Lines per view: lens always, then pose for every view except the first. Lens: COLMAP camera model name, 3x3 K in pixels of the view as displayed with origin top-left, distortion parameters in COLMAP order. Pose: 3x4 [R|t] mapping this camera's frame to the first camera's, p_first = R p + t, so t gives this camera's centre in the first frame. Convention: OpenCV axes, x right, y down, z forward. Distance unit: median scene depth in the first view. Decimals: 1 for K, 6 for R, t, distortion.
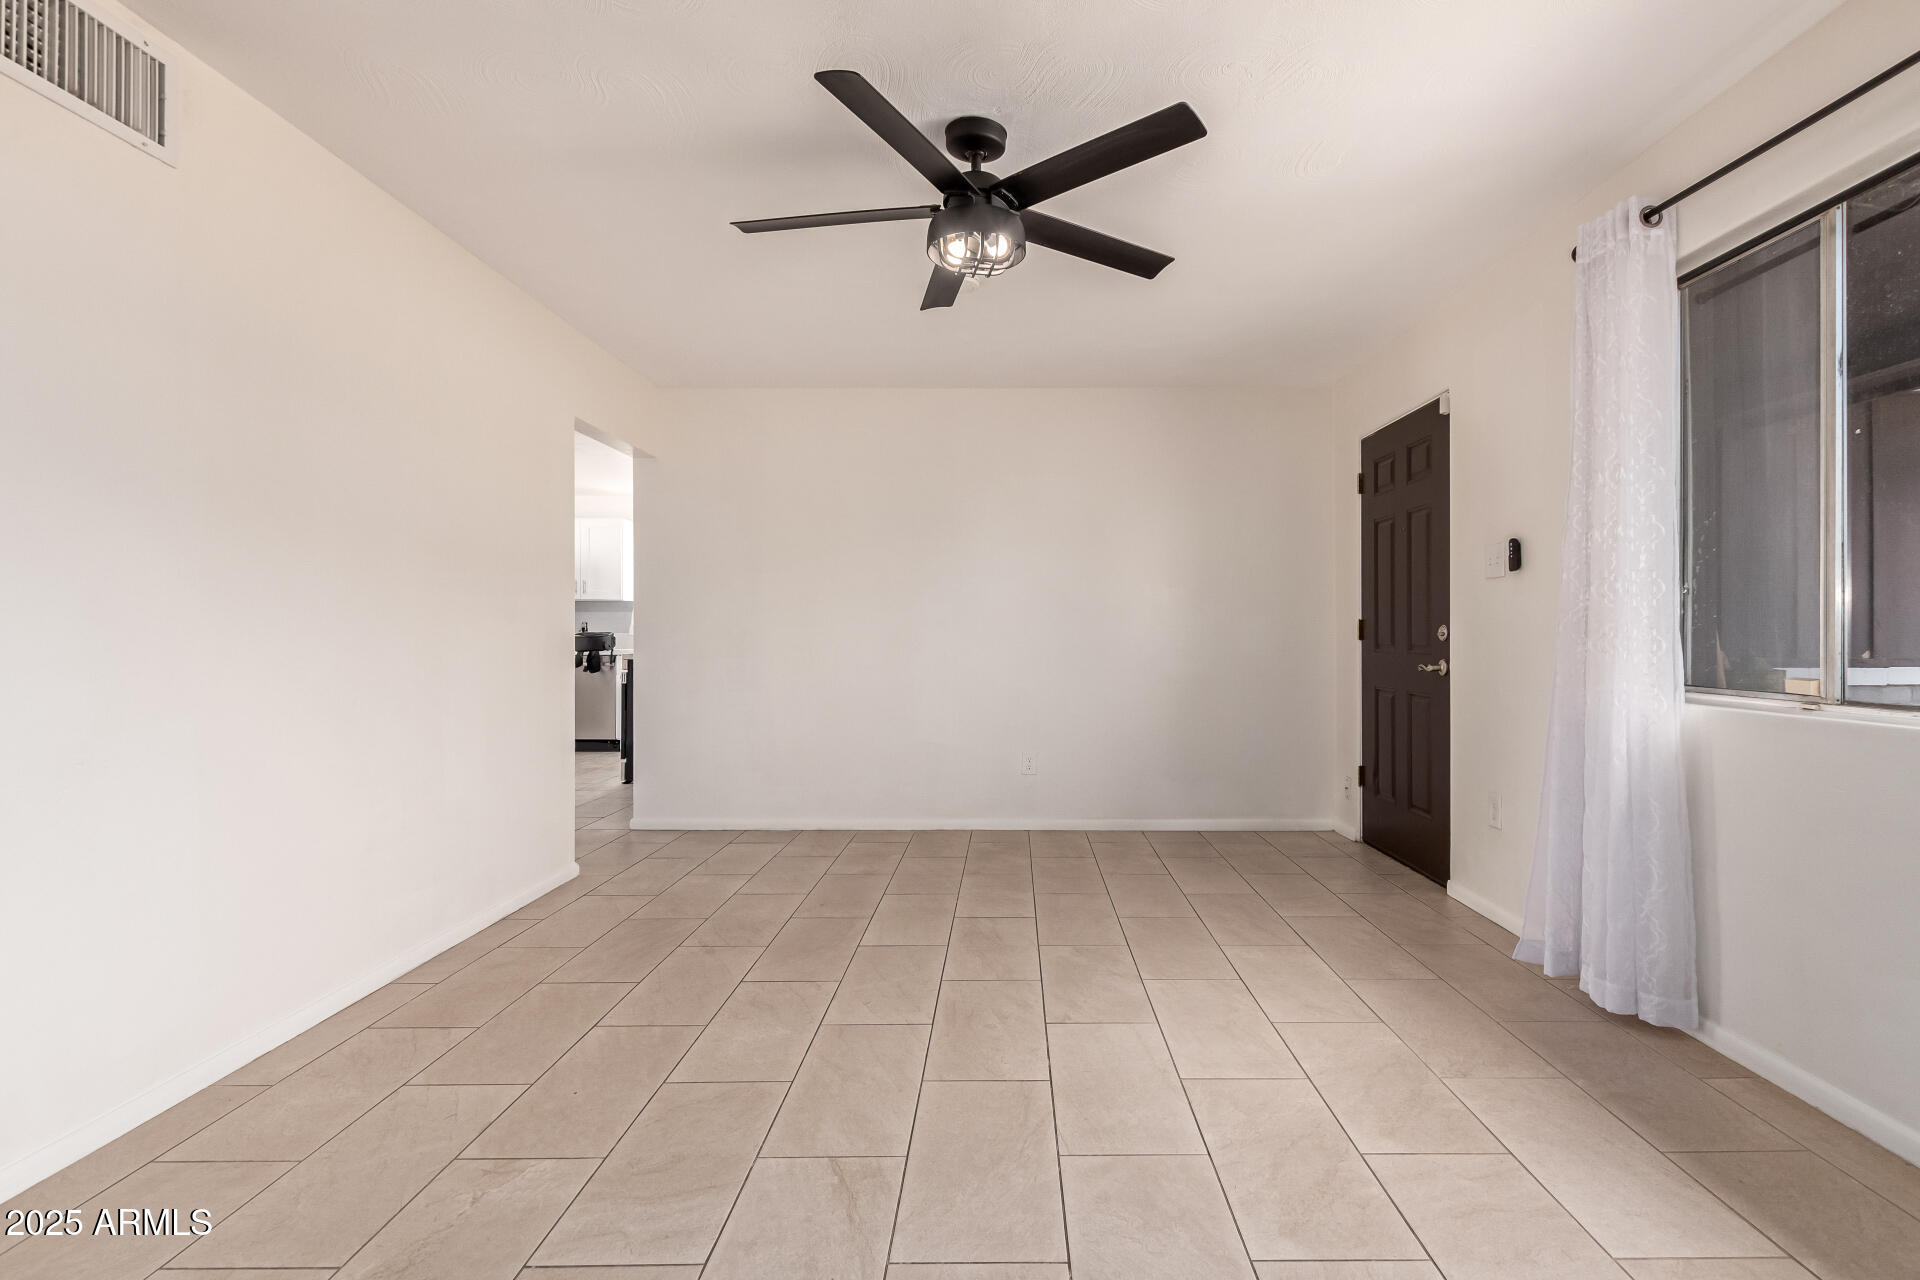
lens RADIAL K [[902.8, 0, 1016.3], [0, 902.8, 625.0], [0, 0, 1]] dist [0.010767, -0.006462]
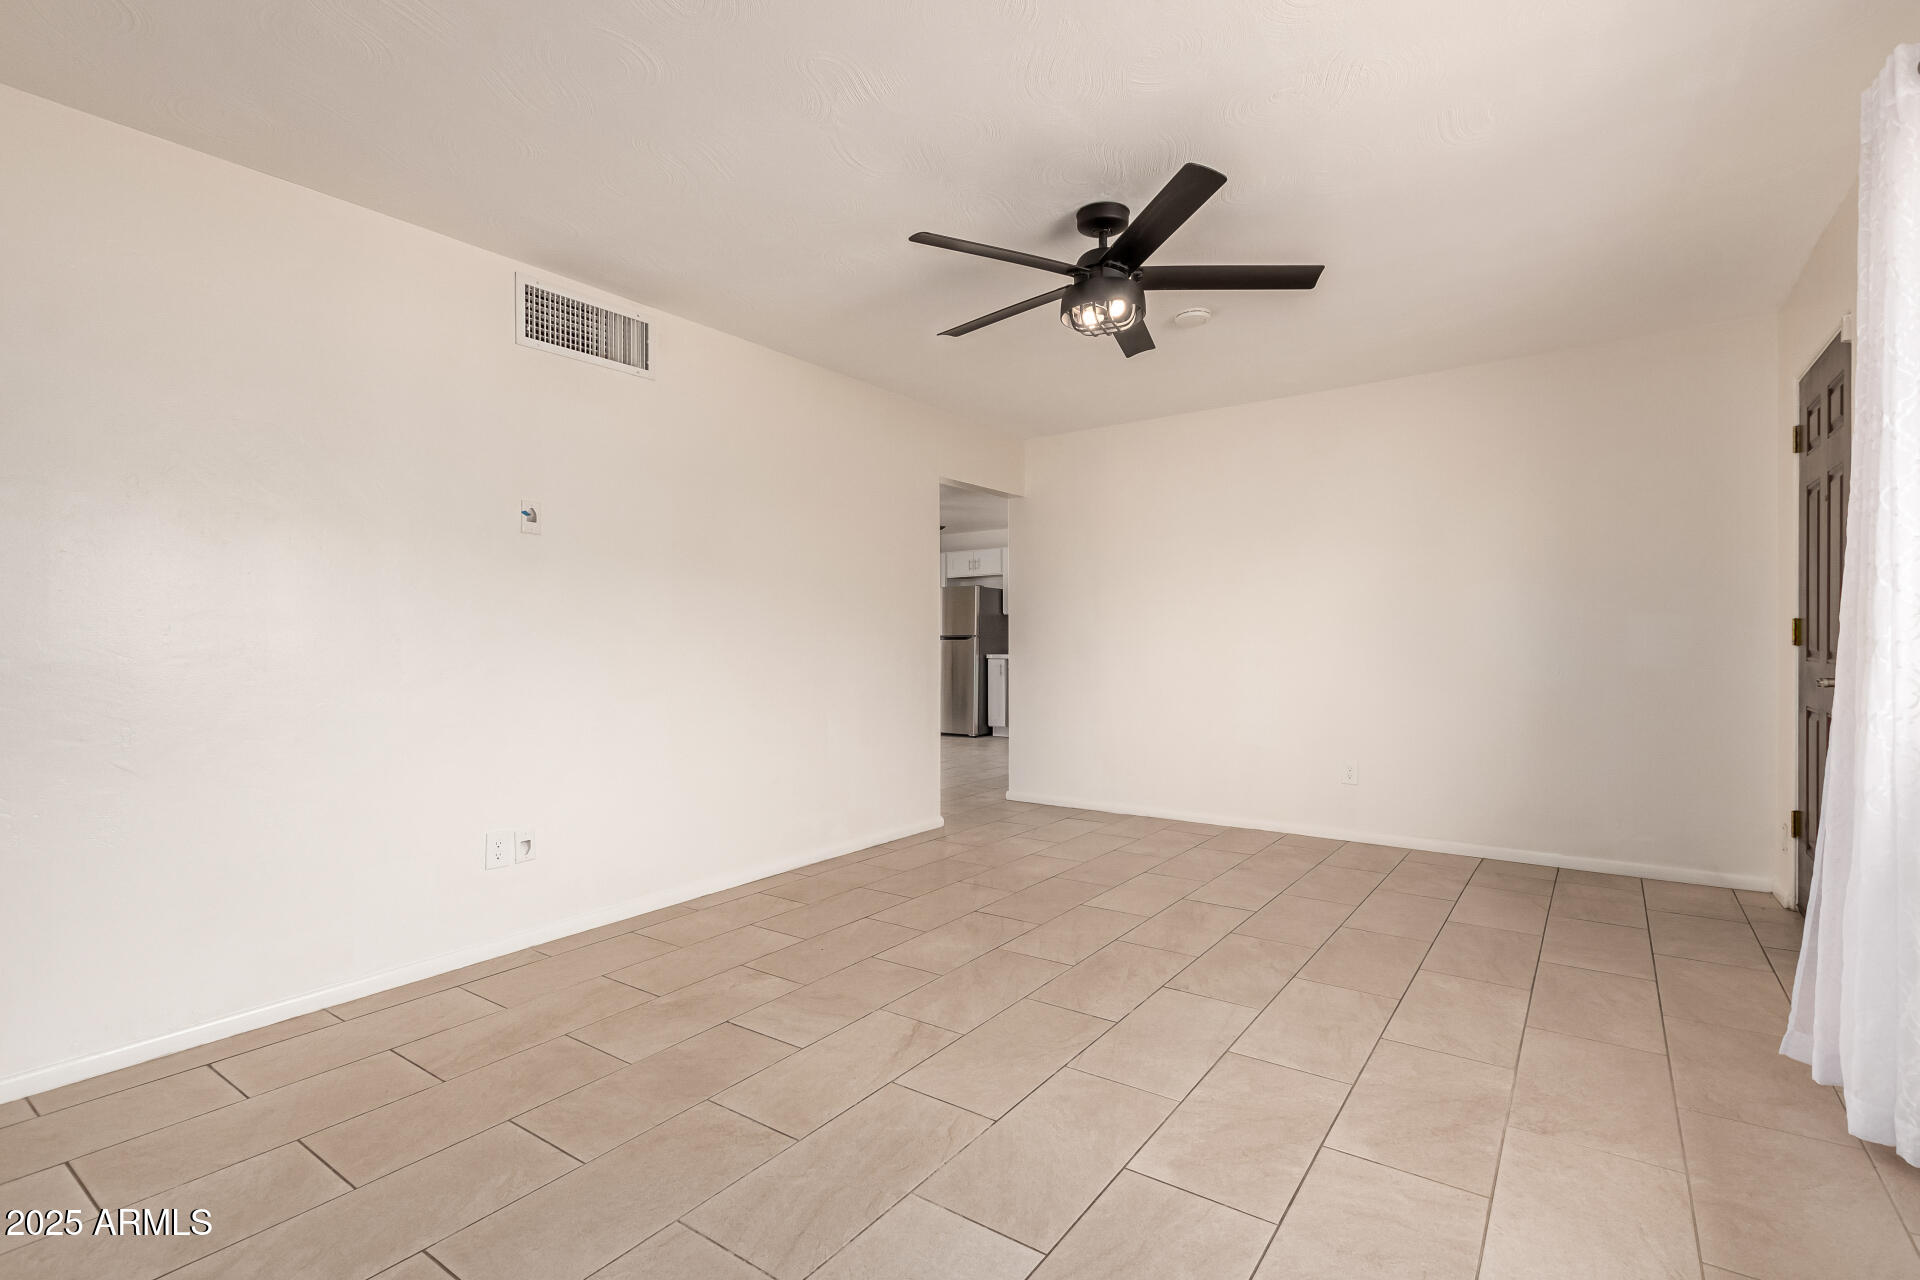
lens RADIAL K [[890.1, 0, 960.0], [0, 890.1, 640.0], [0, 0, 1]] dist [0.008017, -0.005184]
pose [[0.806007, -0.006259, -0.591872, 0.495229], [0.012433, 0.999902, 0.006357, -0.003358], [0.591775, -0.012483, 0.806007, -0.043161]]
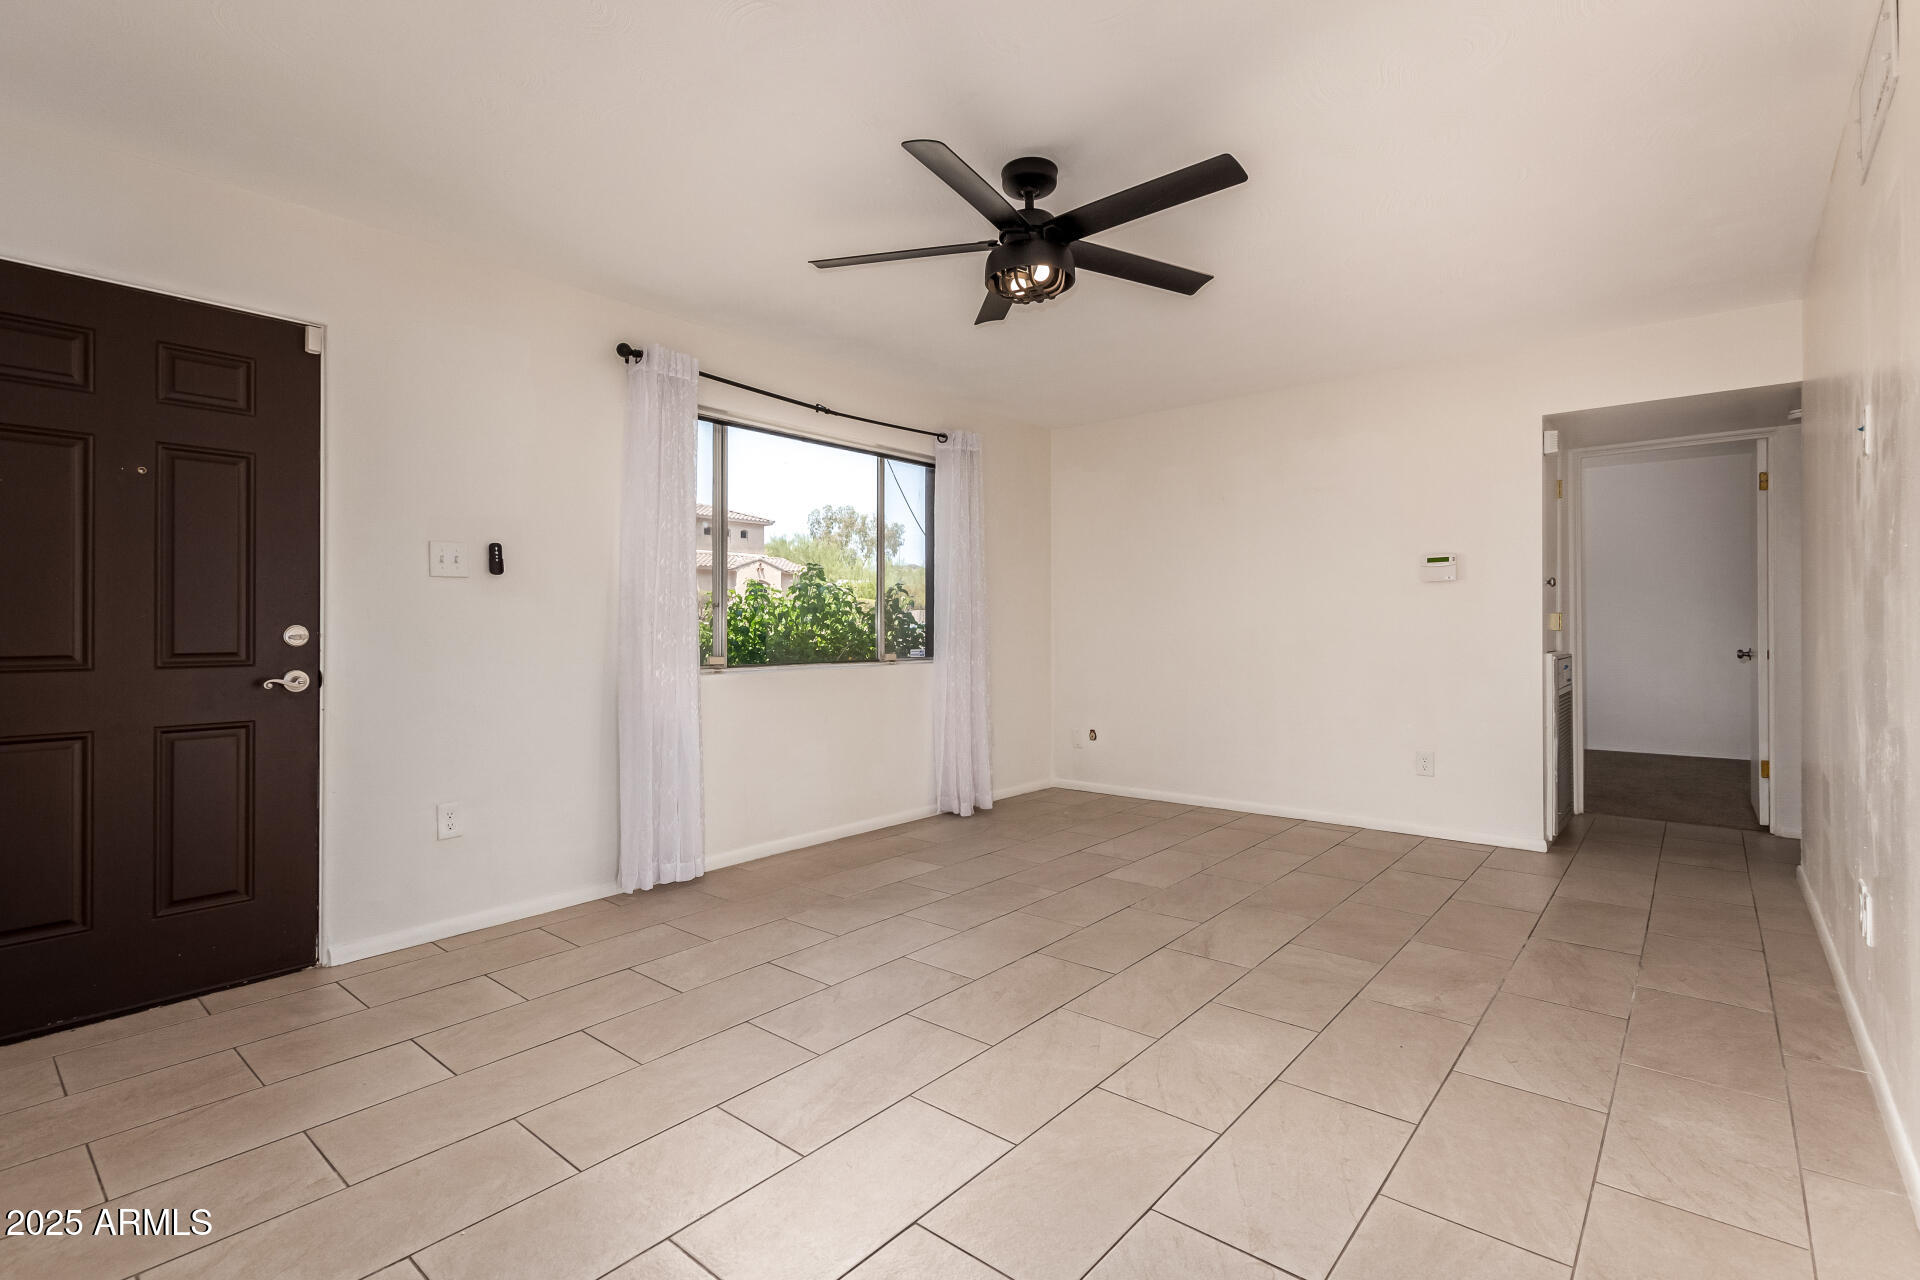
lens RADIAL K [[878.8, 0, 961.5], [0, 878.8, 630.3], [0, 0, 1]] dist [-0.001058, -0.000575]
pose [[-0.758801, 0.006197, 0.651293, -0.669421], [0.001802, 0.999971, -0.007416, 0.016204], [-0.651320, -0.004454, -0.758790, 1.853260]]
